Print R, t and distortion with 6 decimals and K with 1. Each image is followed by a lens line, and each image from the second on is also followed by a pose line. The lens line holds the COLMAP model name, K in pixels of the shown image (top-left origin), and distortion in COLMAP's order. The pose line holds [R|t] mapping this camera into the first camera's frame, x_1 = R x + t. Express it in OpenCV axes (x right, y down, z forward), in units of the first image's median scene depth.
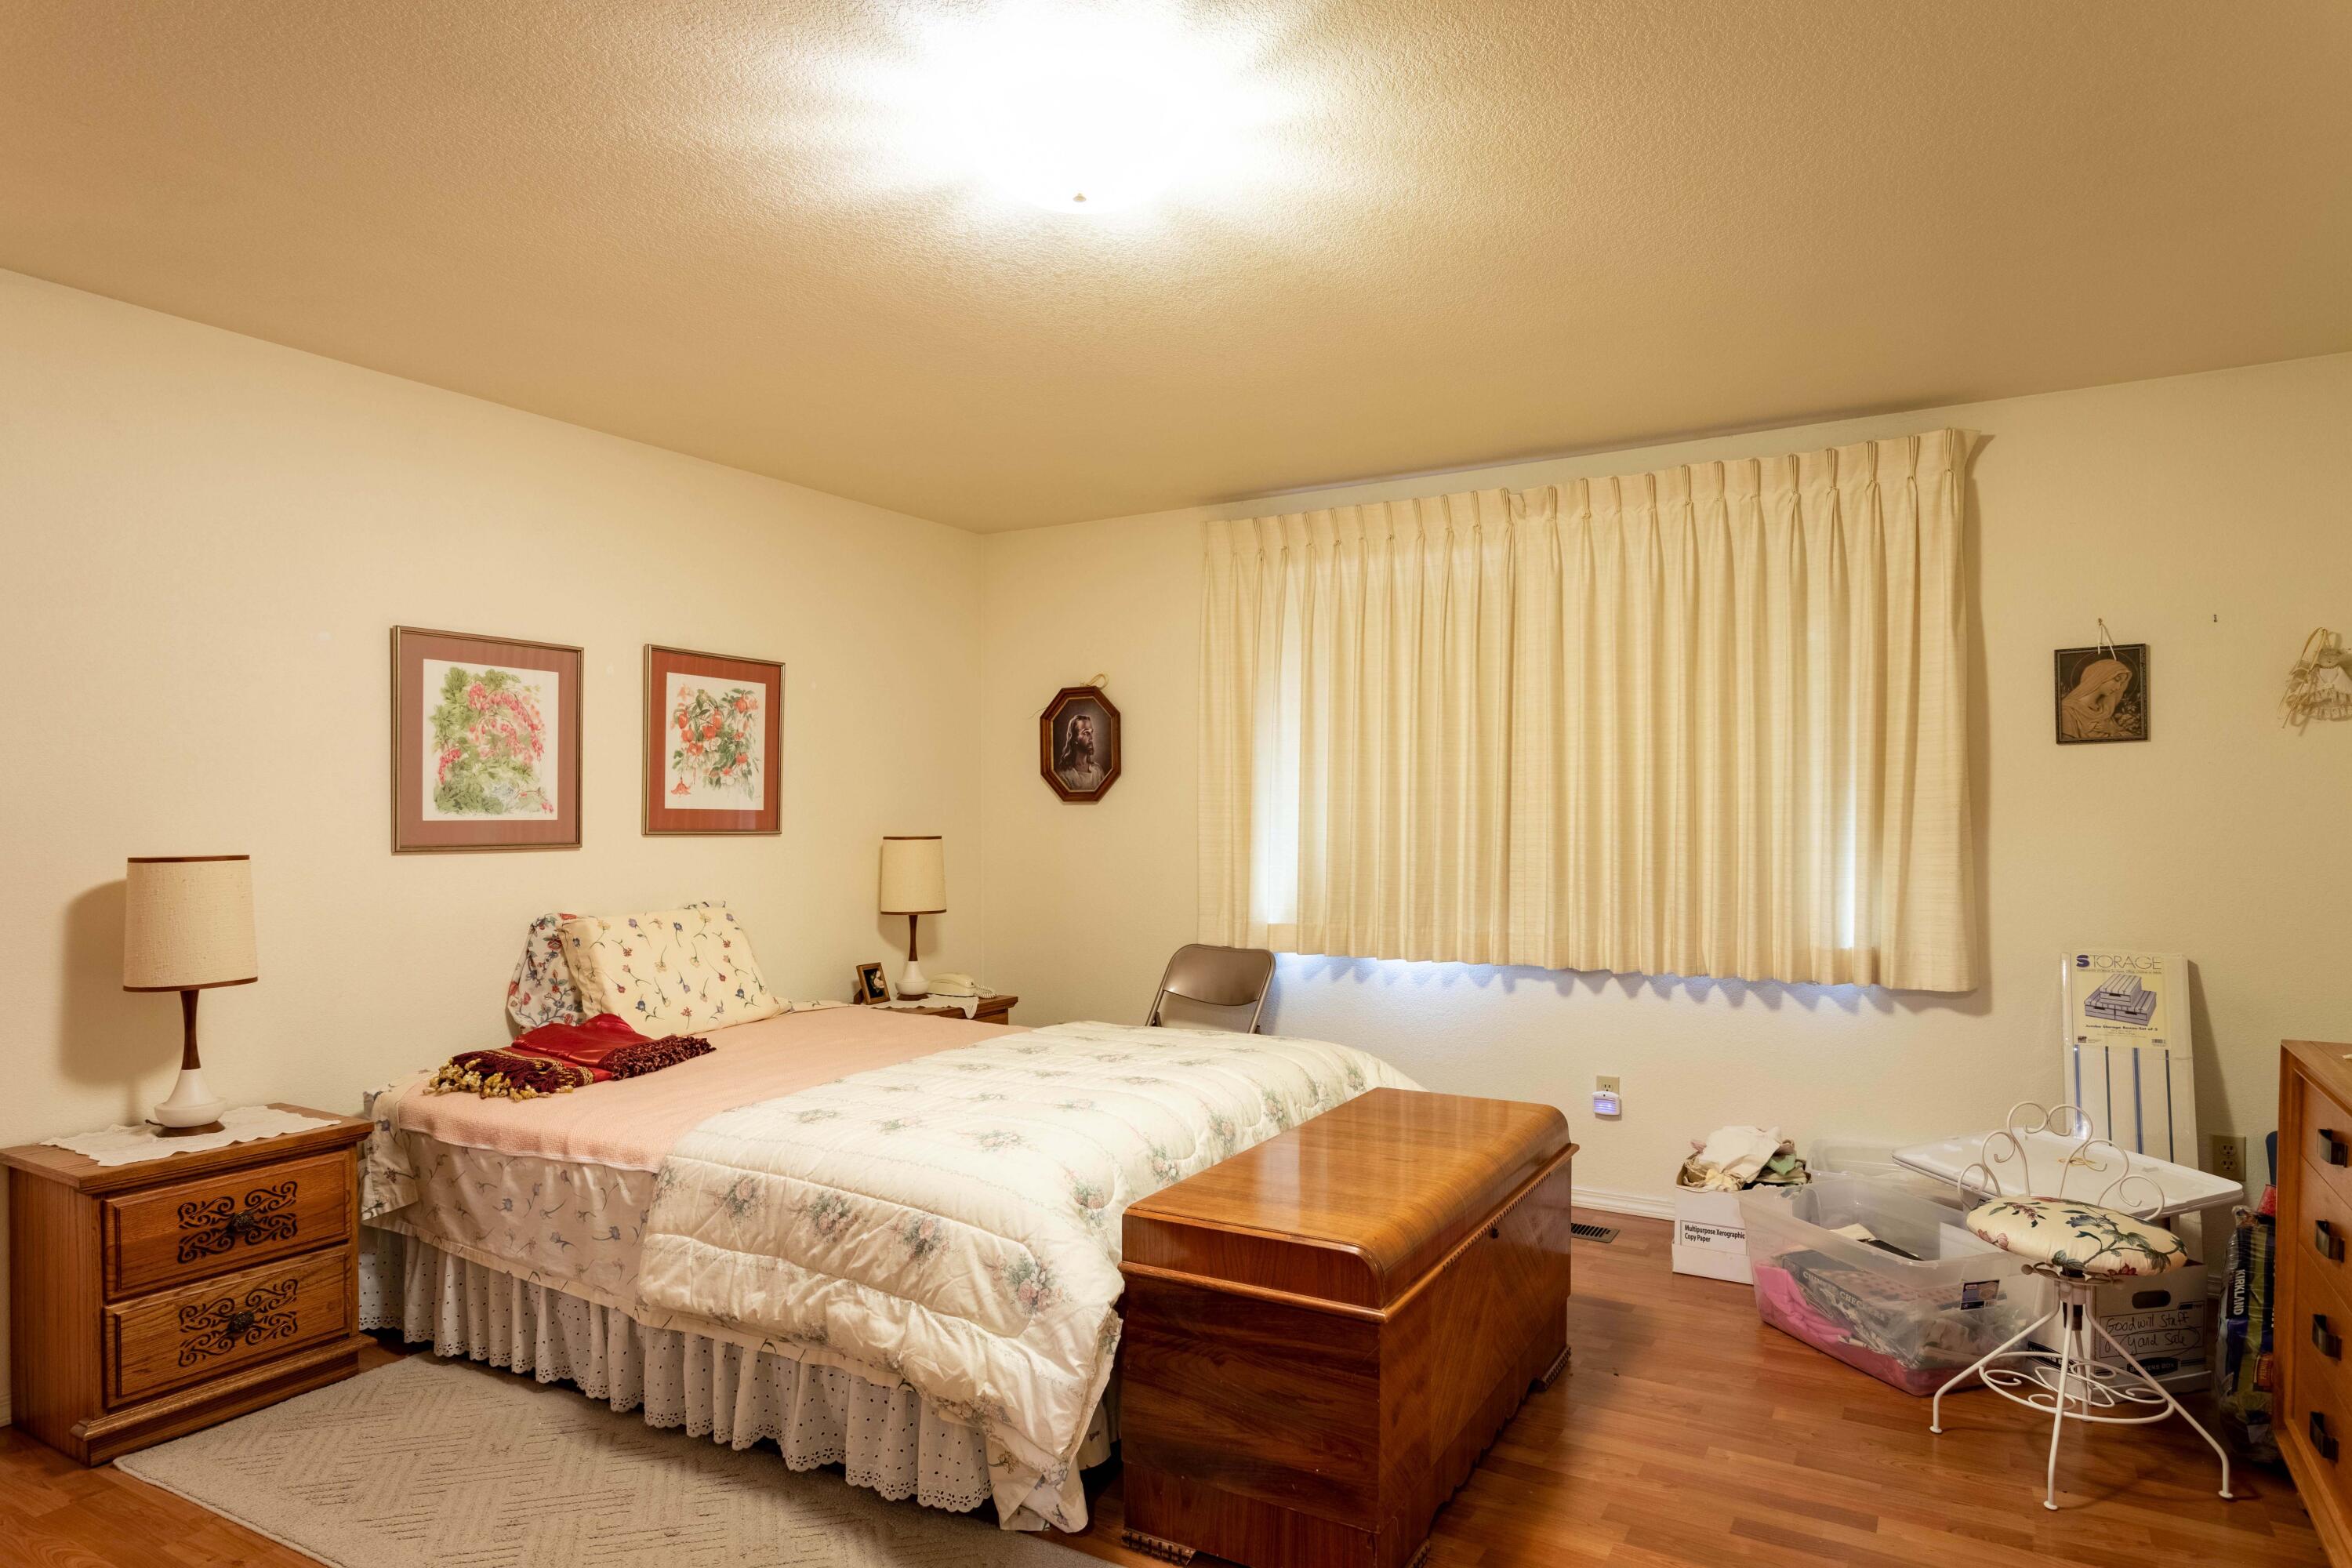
lens RADIAL K [[1366.7, 0, 1179.8], [0, 1366.7, 840.2], [0, 0, 1]] dist [-0.000429, 0.000192]
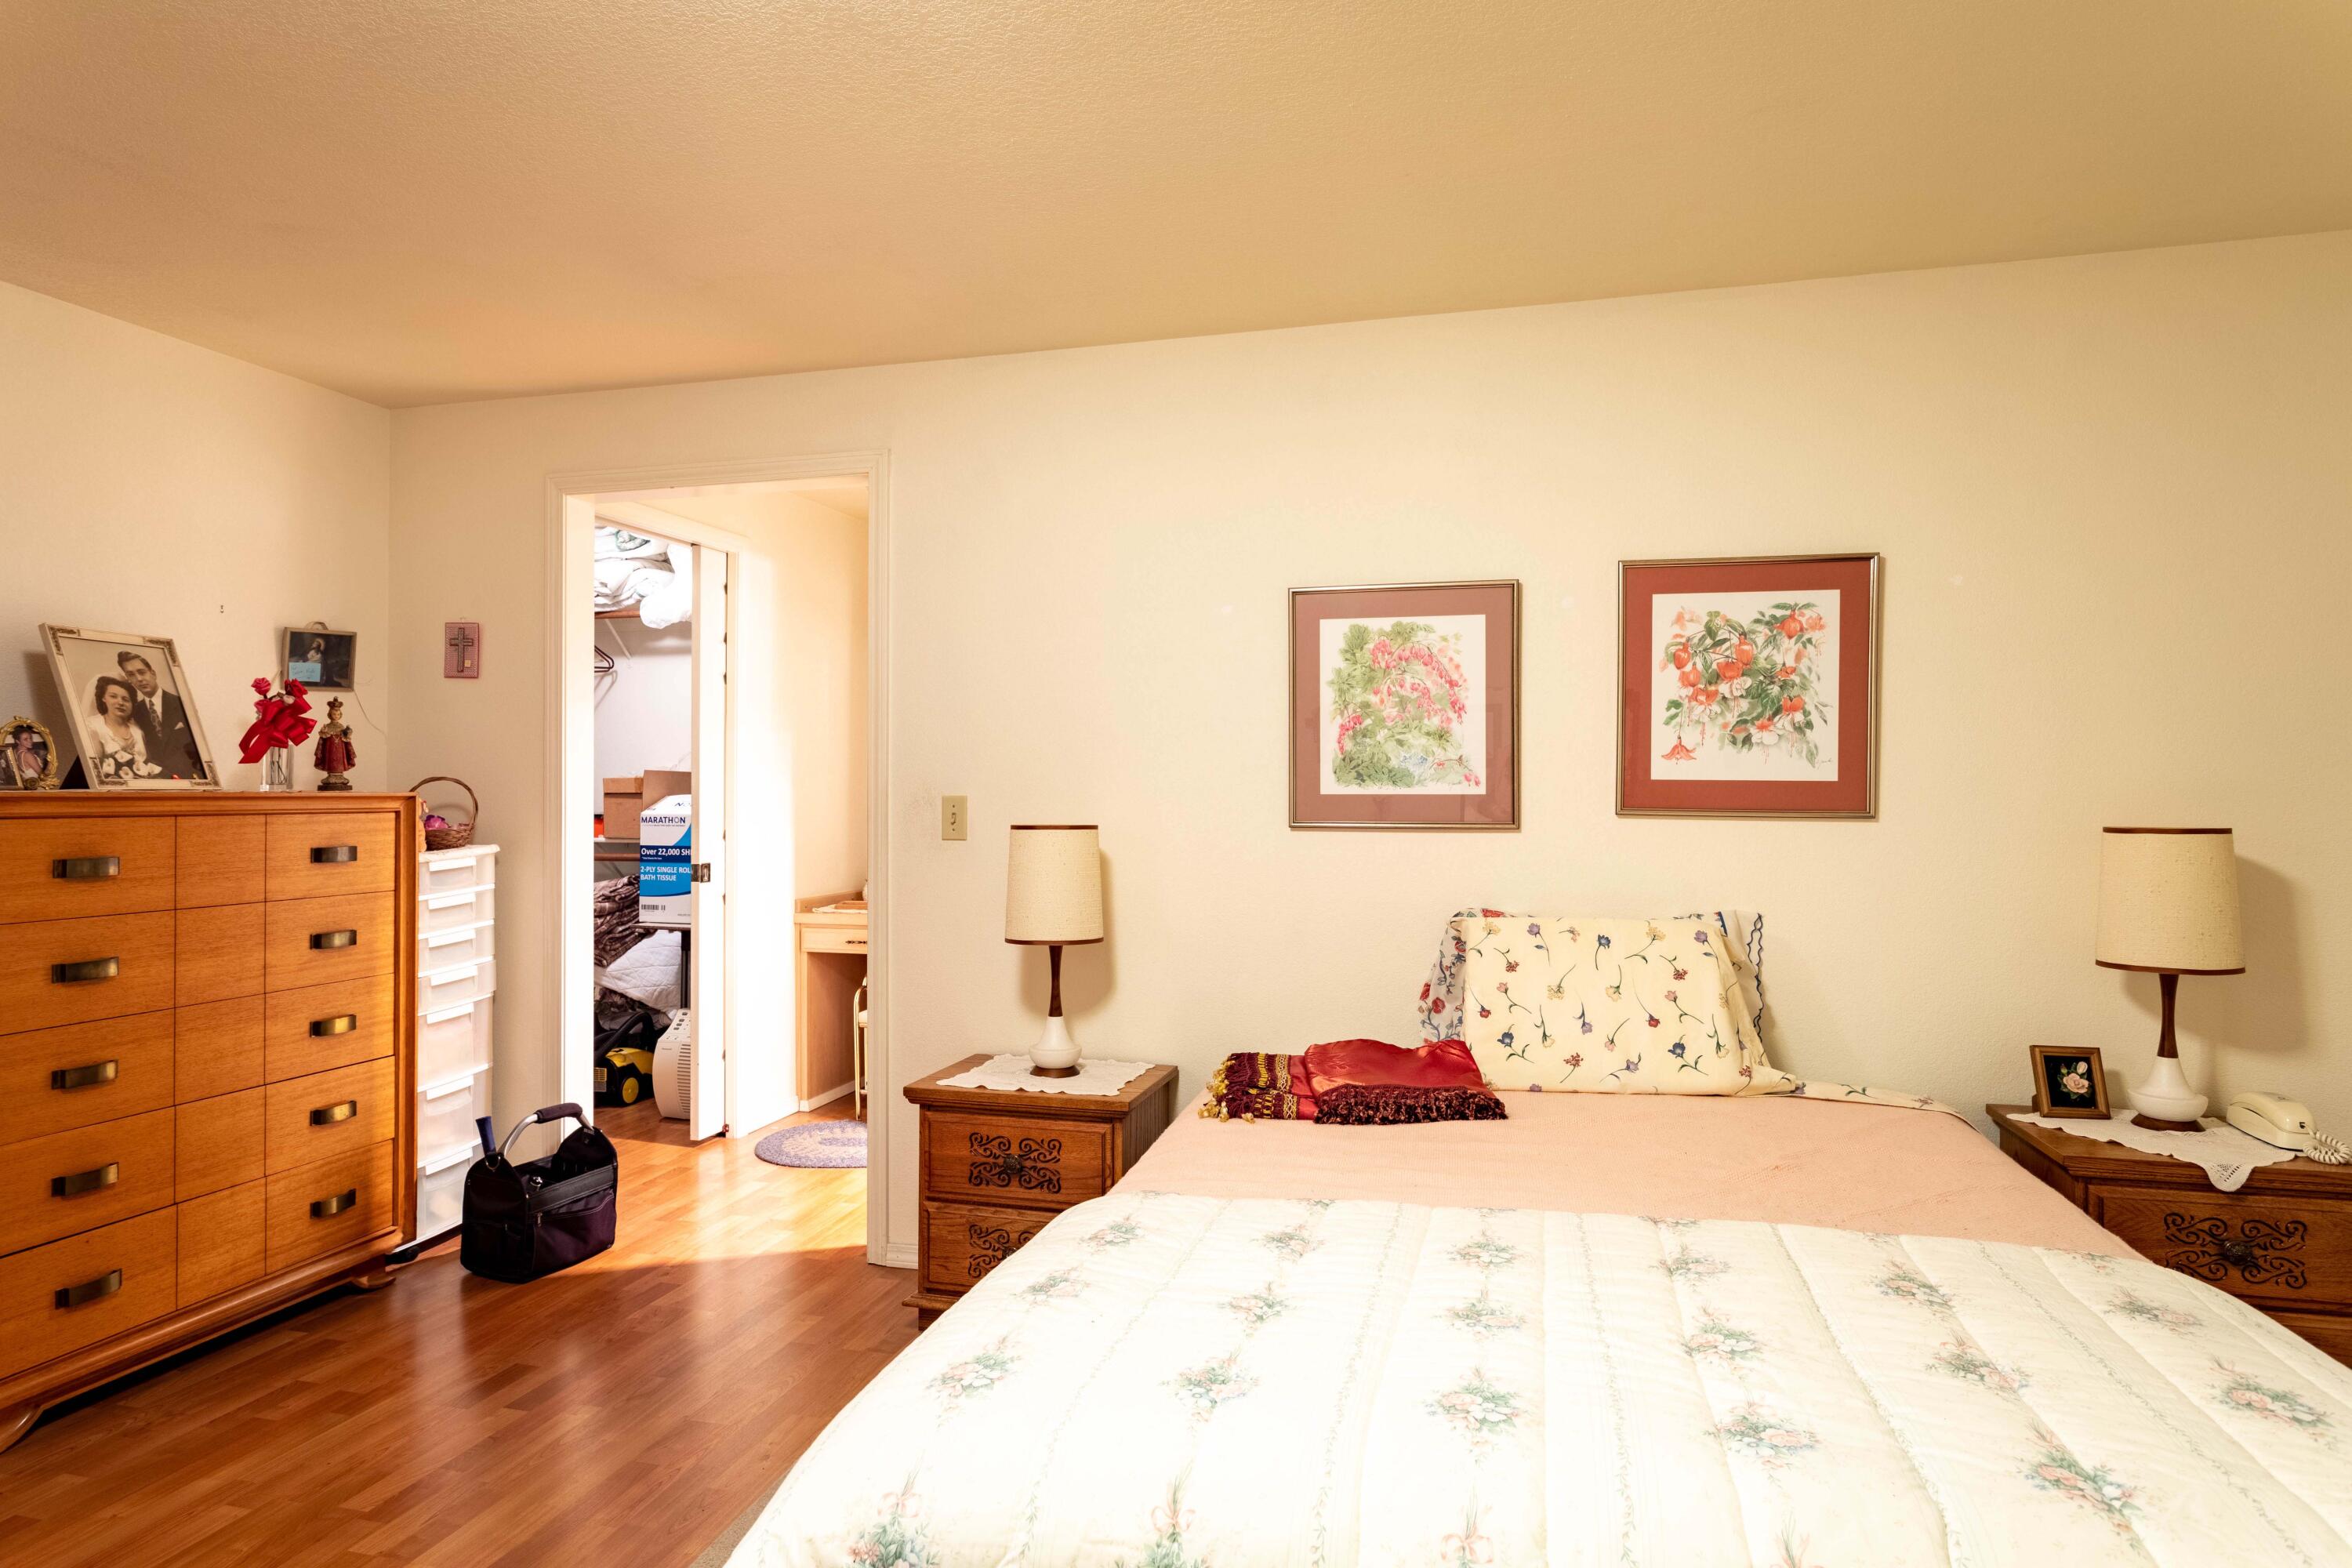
lens RADIAL K [[1336.3, 0, 1176.0], [0, 1336.3, 784.0], [0, 0, 1]] dist [-0.003664, -0.000141]
pose [[0.270290, -0.006641, -0.962756, 0.272193], [-0.020234, 0.999716, -0.012576, -0.007345], [0.962566, 0.022880, 0.270079, 0.619662]]
